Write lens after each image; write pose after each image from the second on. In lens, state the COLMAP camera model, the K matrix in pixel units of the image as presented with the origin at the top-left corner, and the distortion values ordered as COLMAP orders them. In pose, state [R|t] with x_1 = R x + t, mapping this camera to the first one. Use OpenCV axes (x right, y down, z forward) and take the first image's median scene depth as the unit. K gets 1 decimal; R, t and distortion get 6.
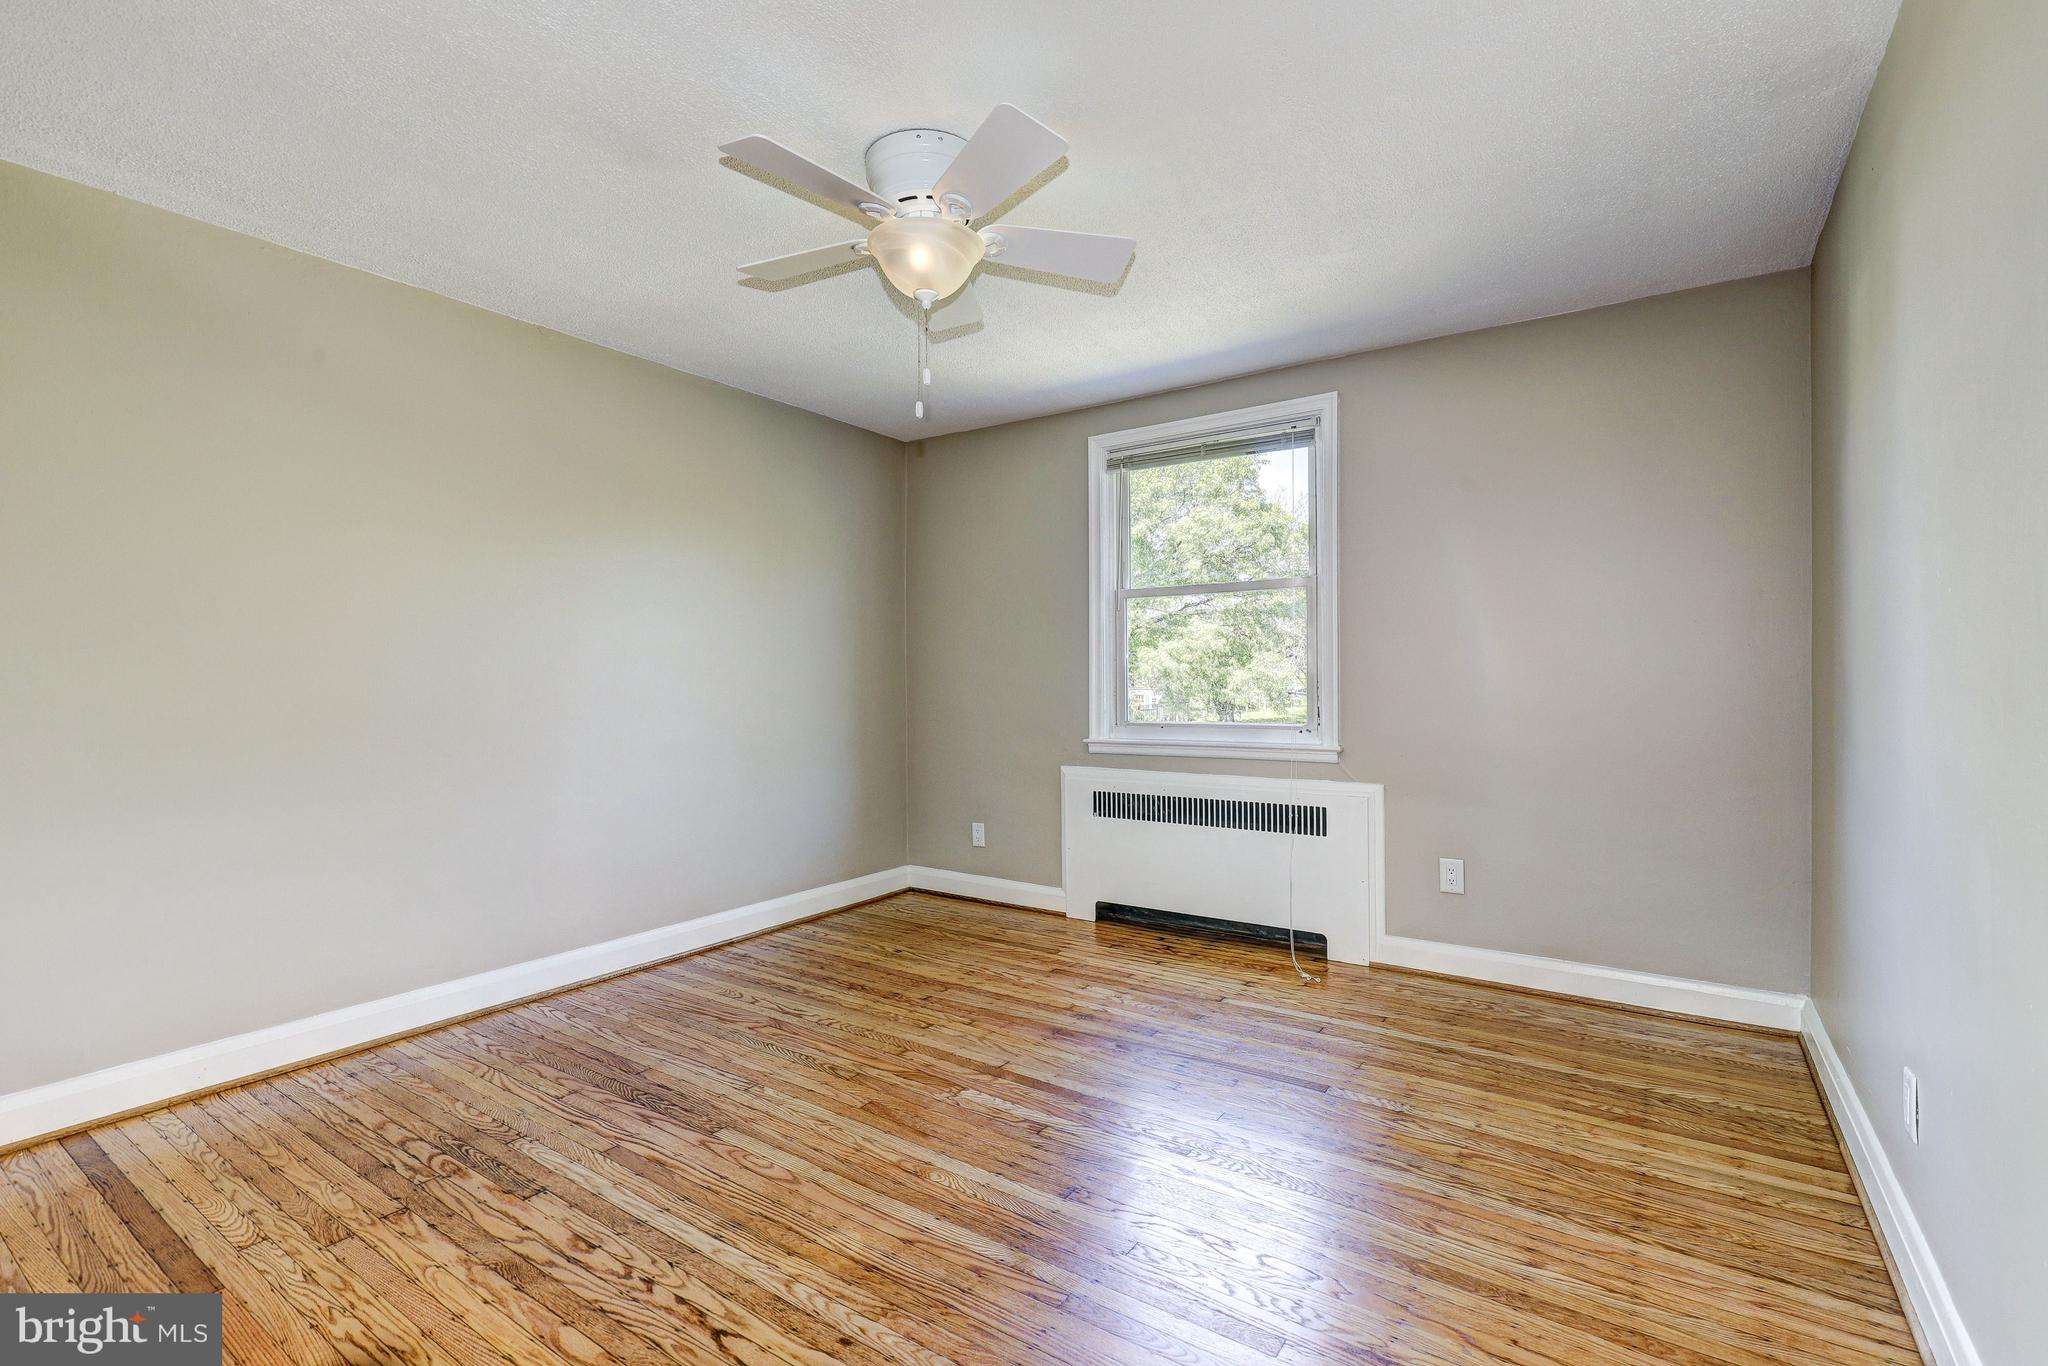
lens RADIAL K [[947.3, 0, 1023.9], [0, 947.3, 681.1], [0, 0, 1]] dist [0.002826, -0.000072]
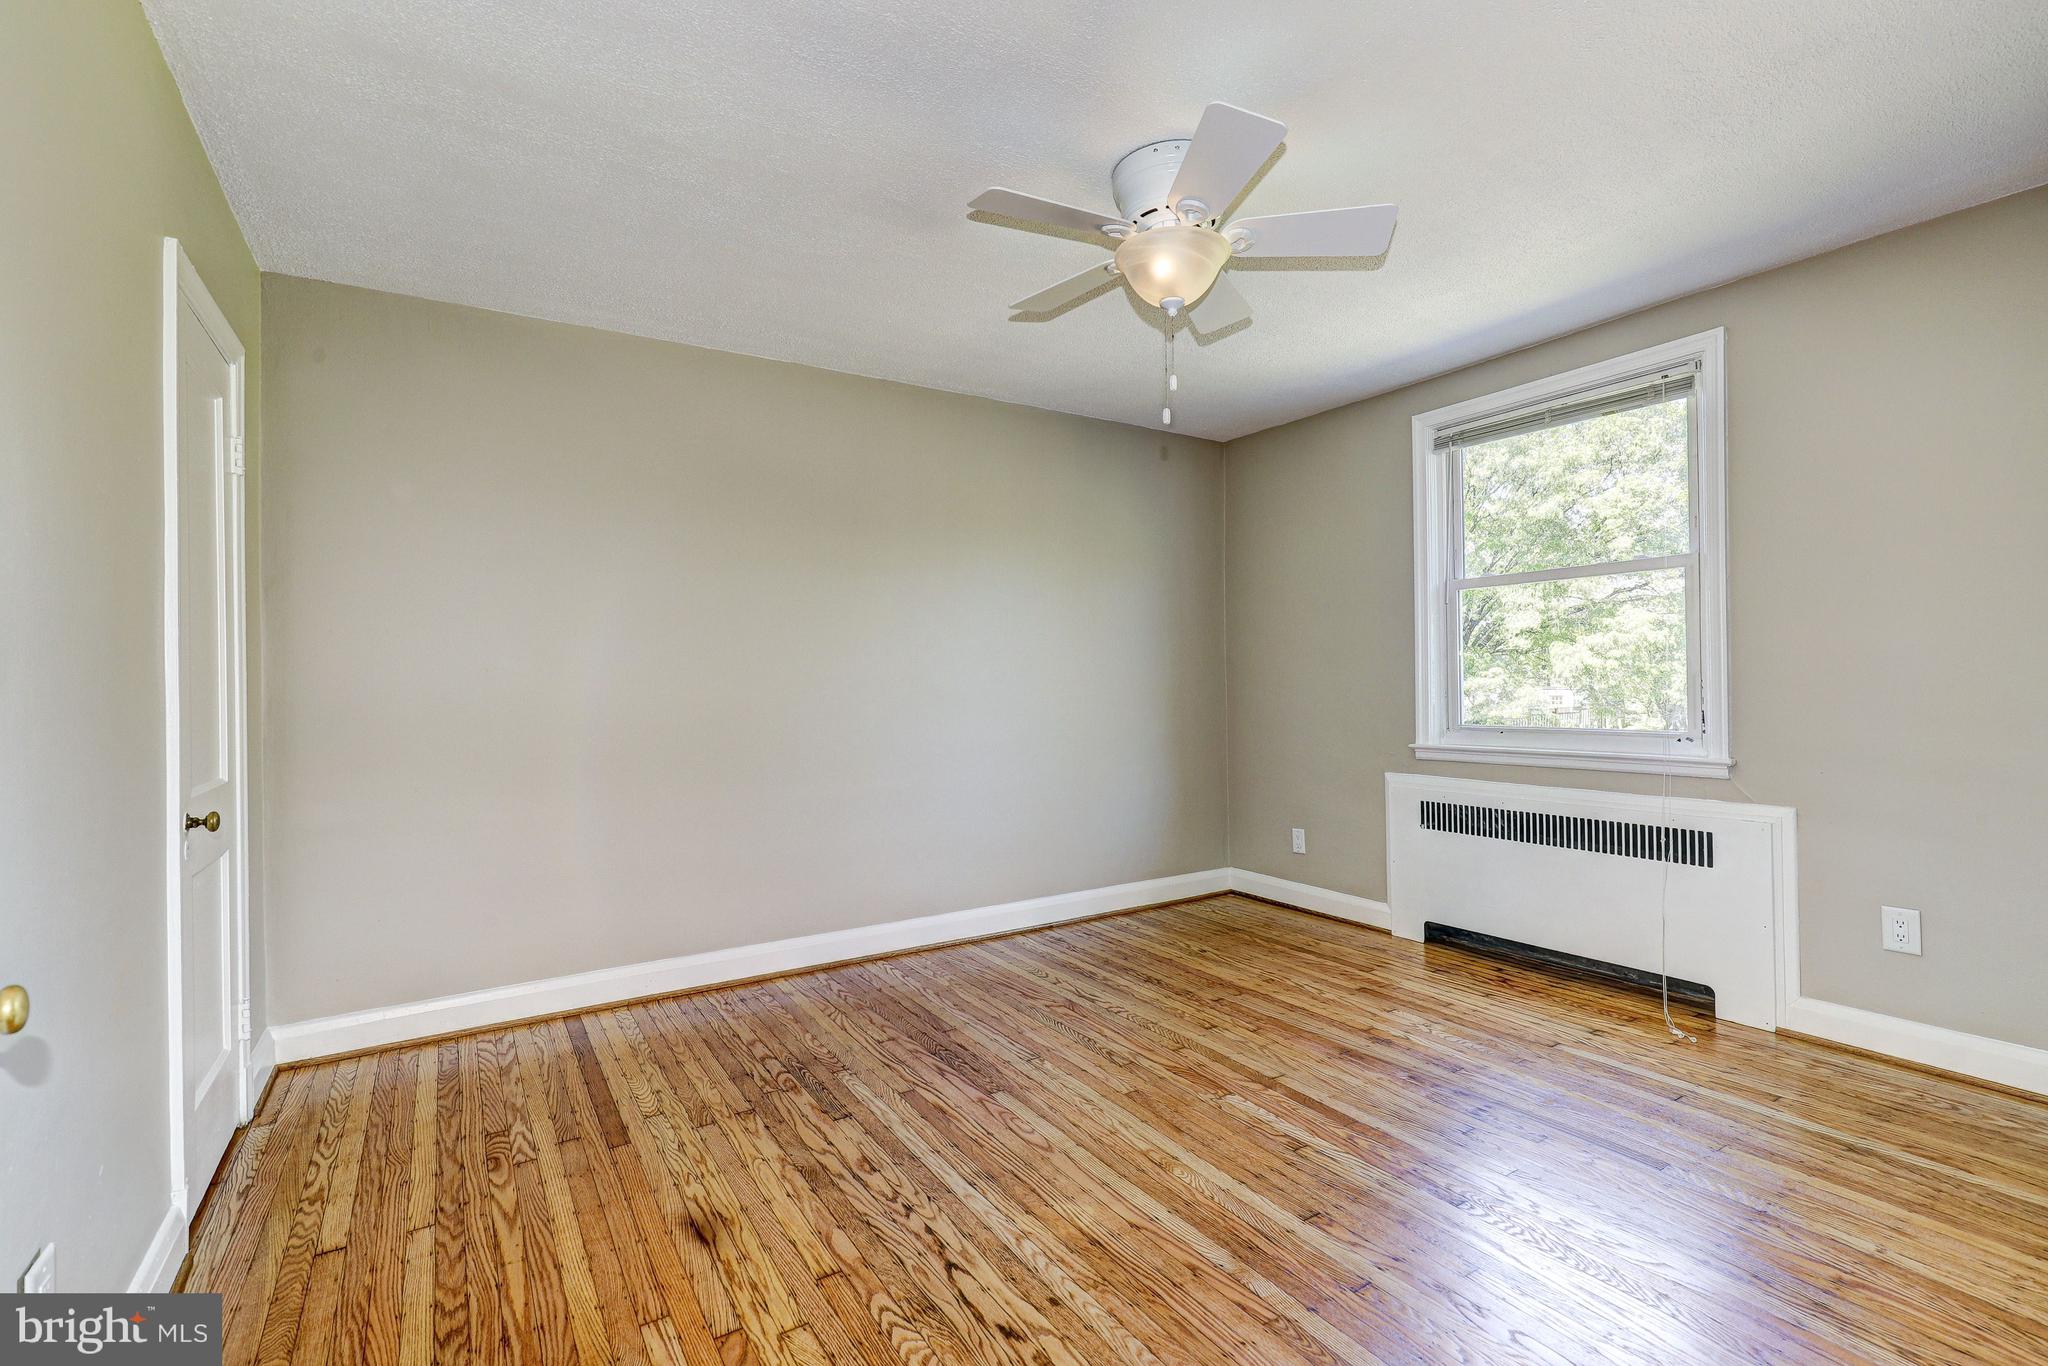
lens RADIAL K [[947.3, 0, 1028.6], [0, 947.3, 682.6], [0, 0, 1]] dist [0.002826, -0.000072]
pose [[0.915676, -0.006470, -0.401866, 0.143126], [0.006642, 0.999977, -0.000966, -0.000413], [0.401863, -0.001785, 0.915698, 0.007092]]
